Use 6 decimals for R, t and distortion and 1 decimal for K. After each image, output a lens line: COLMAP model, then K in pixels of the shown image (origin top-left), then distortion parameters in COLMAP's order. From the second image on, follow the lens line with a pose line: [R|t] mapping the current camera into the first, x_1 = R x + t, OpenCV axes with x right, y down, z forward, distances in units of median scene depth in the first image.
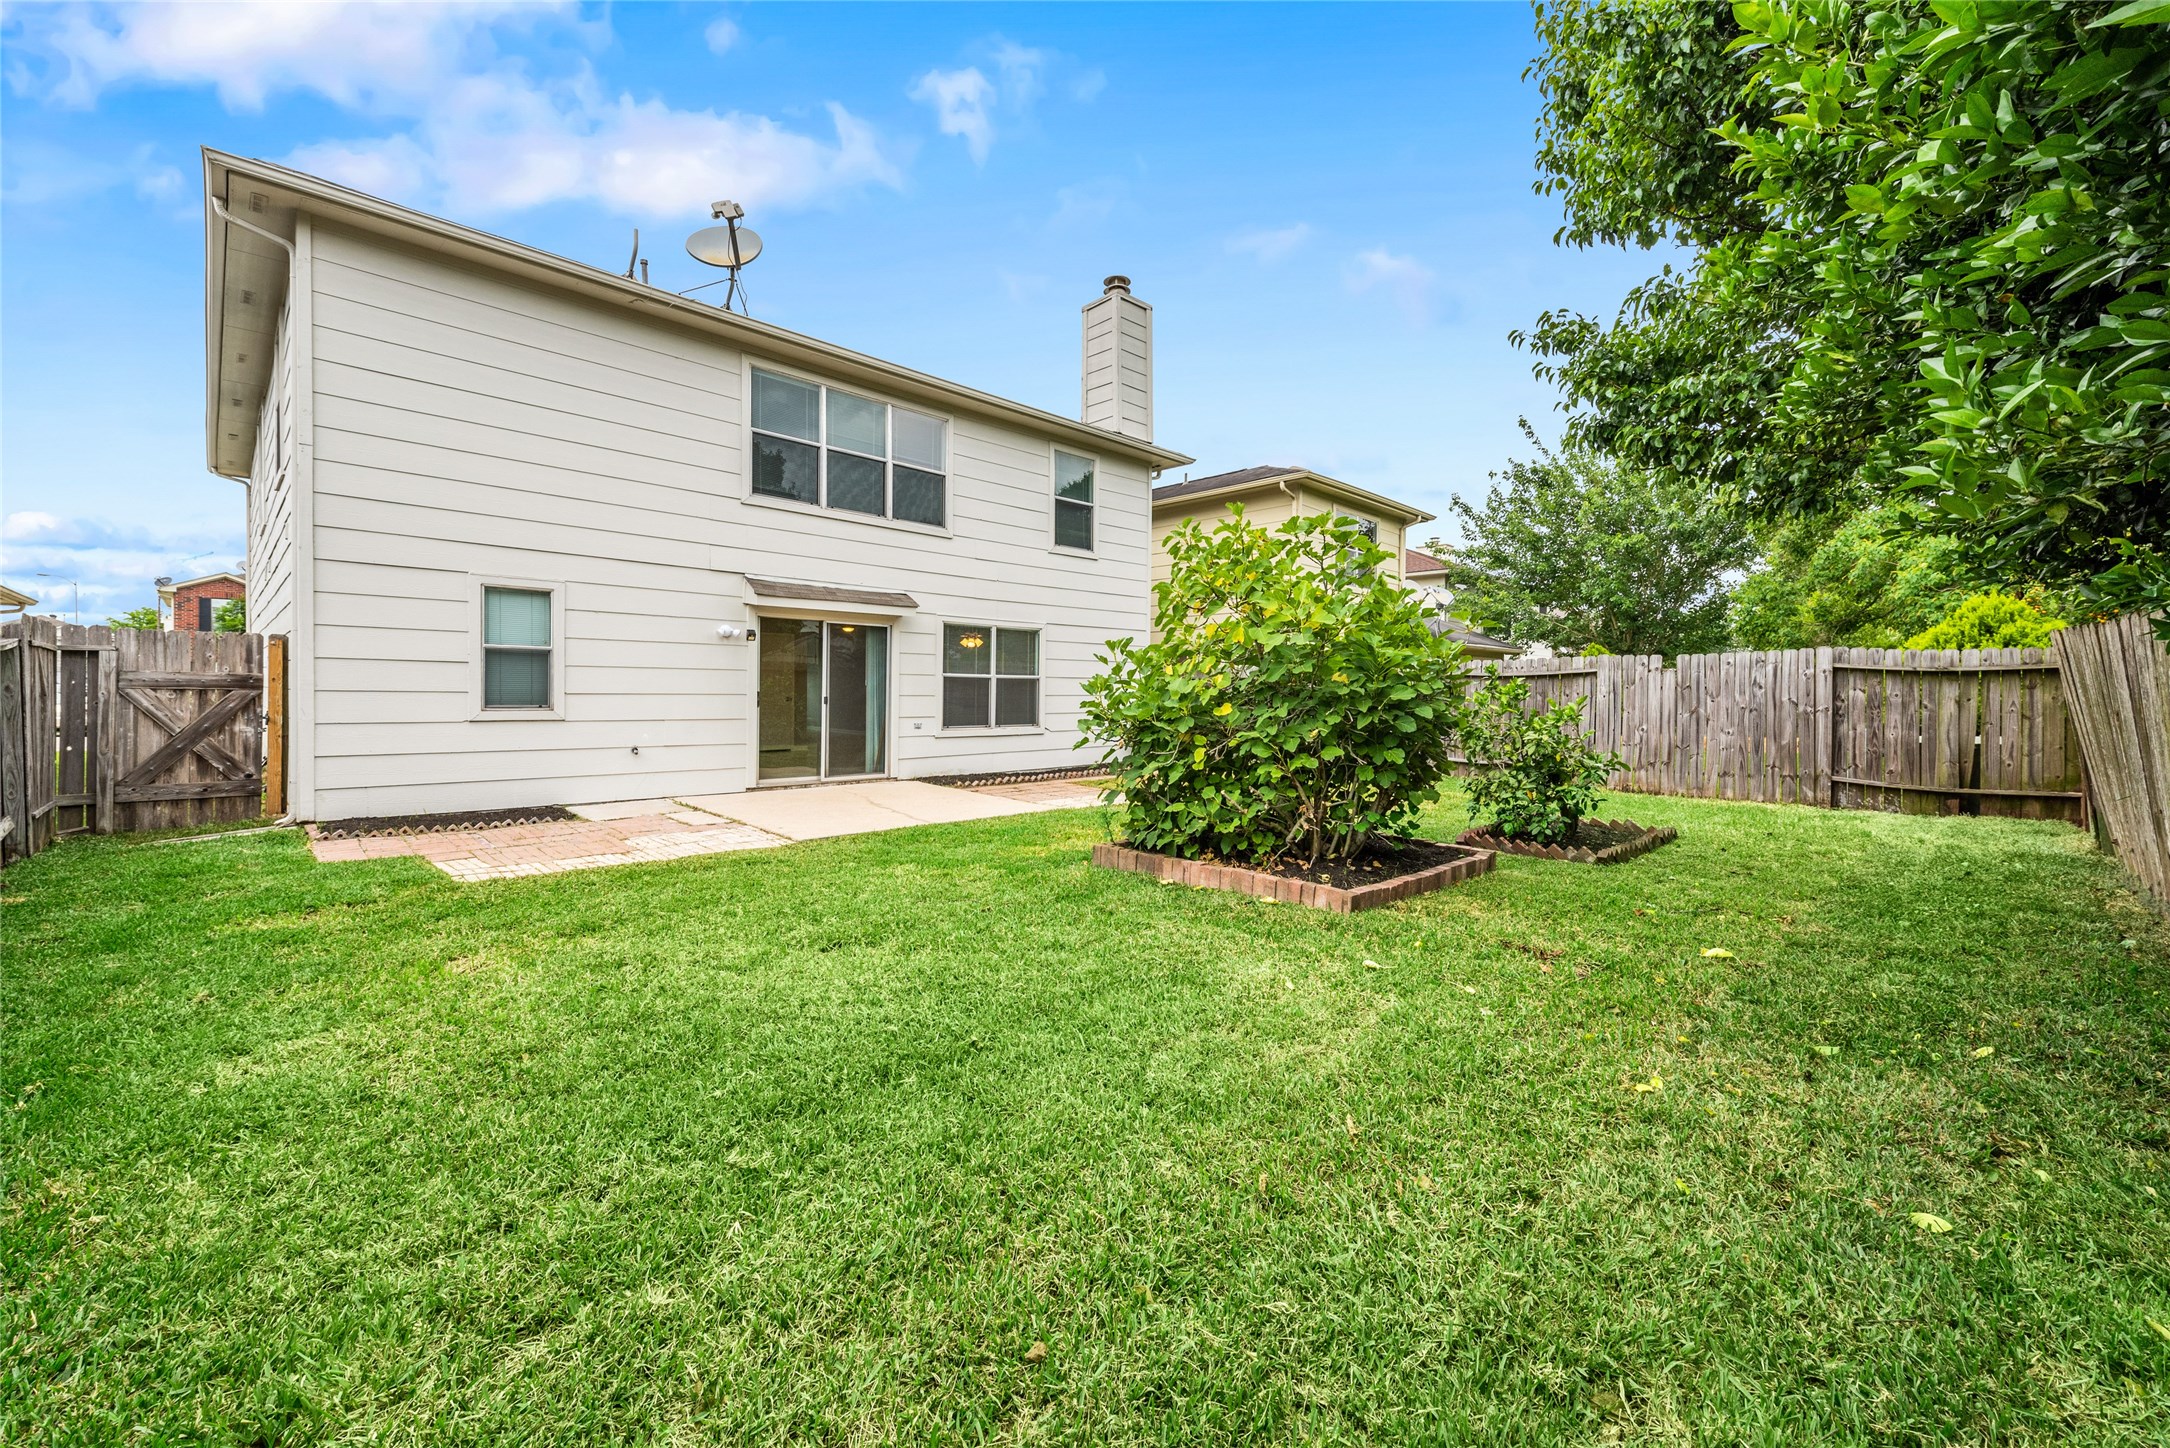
lens RADIAL K [[856.8, 0, 1083.4], [0, 856.8, 705.5], [0, 0, 1]] dist [0.018765, -0.006221]
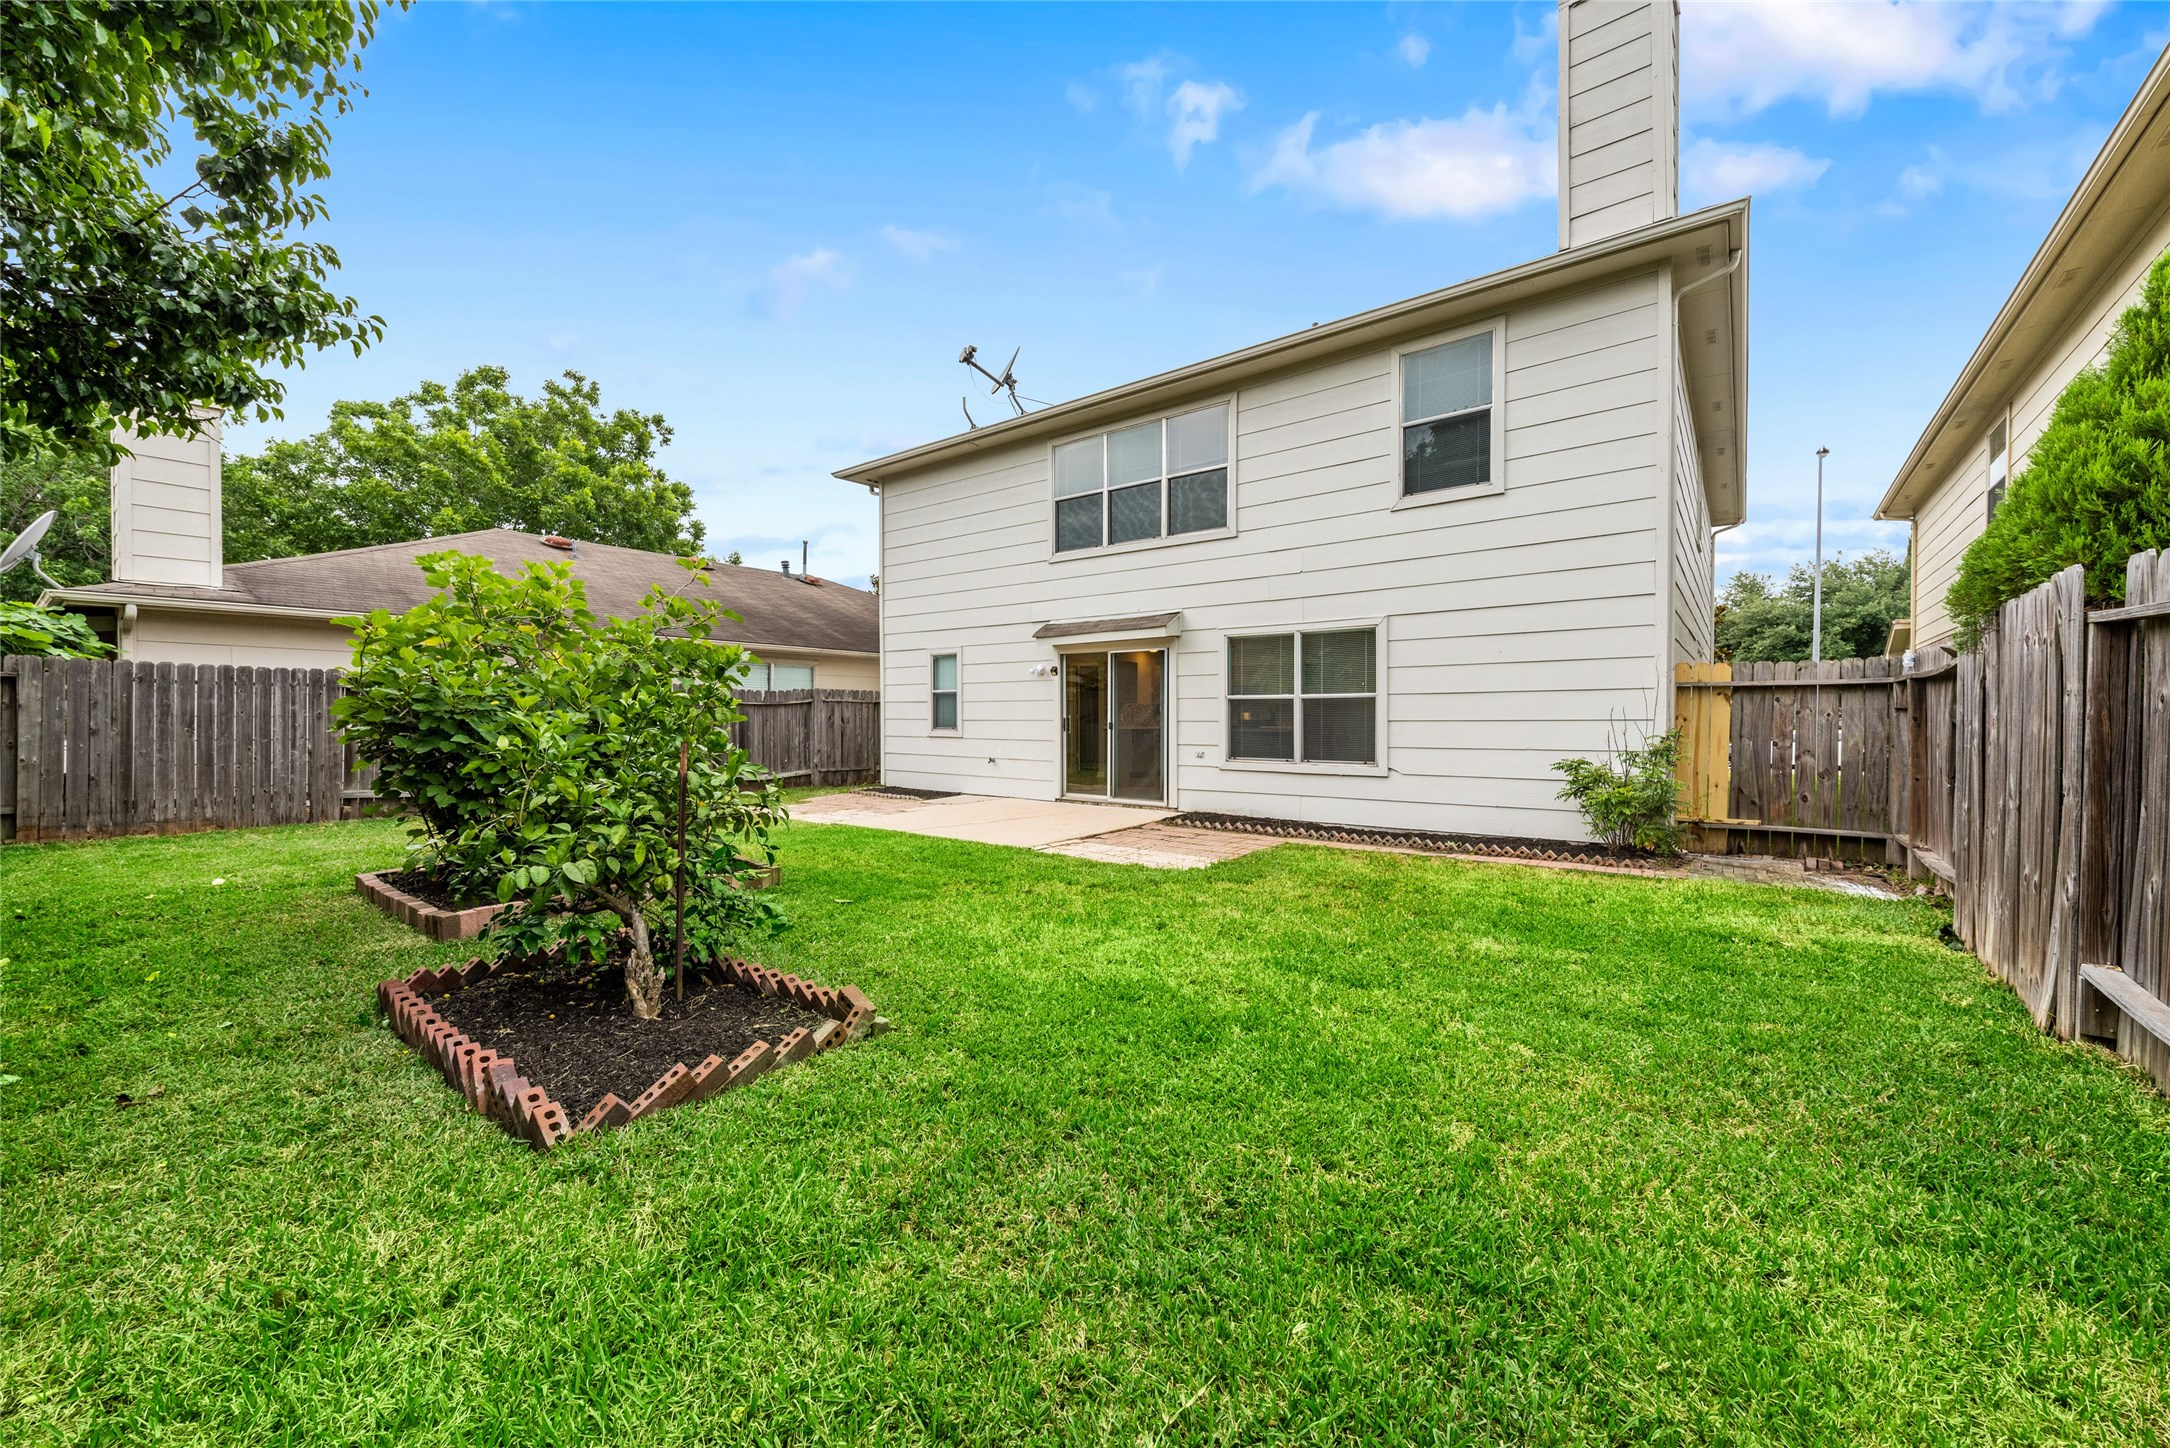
lens RADIAL K [[856.8, 0, 1083.4], [0, 856.8, 705.5], [0, 0, 1]] dist [0.018765, -0.006221]
pose [[0.121155, 0.000526, -0.992633, 0.697205], [0.005328, 0.999985, 0.001180, -0.030200], [0.992619, -0.005432, 0.121151, 0.769611]]
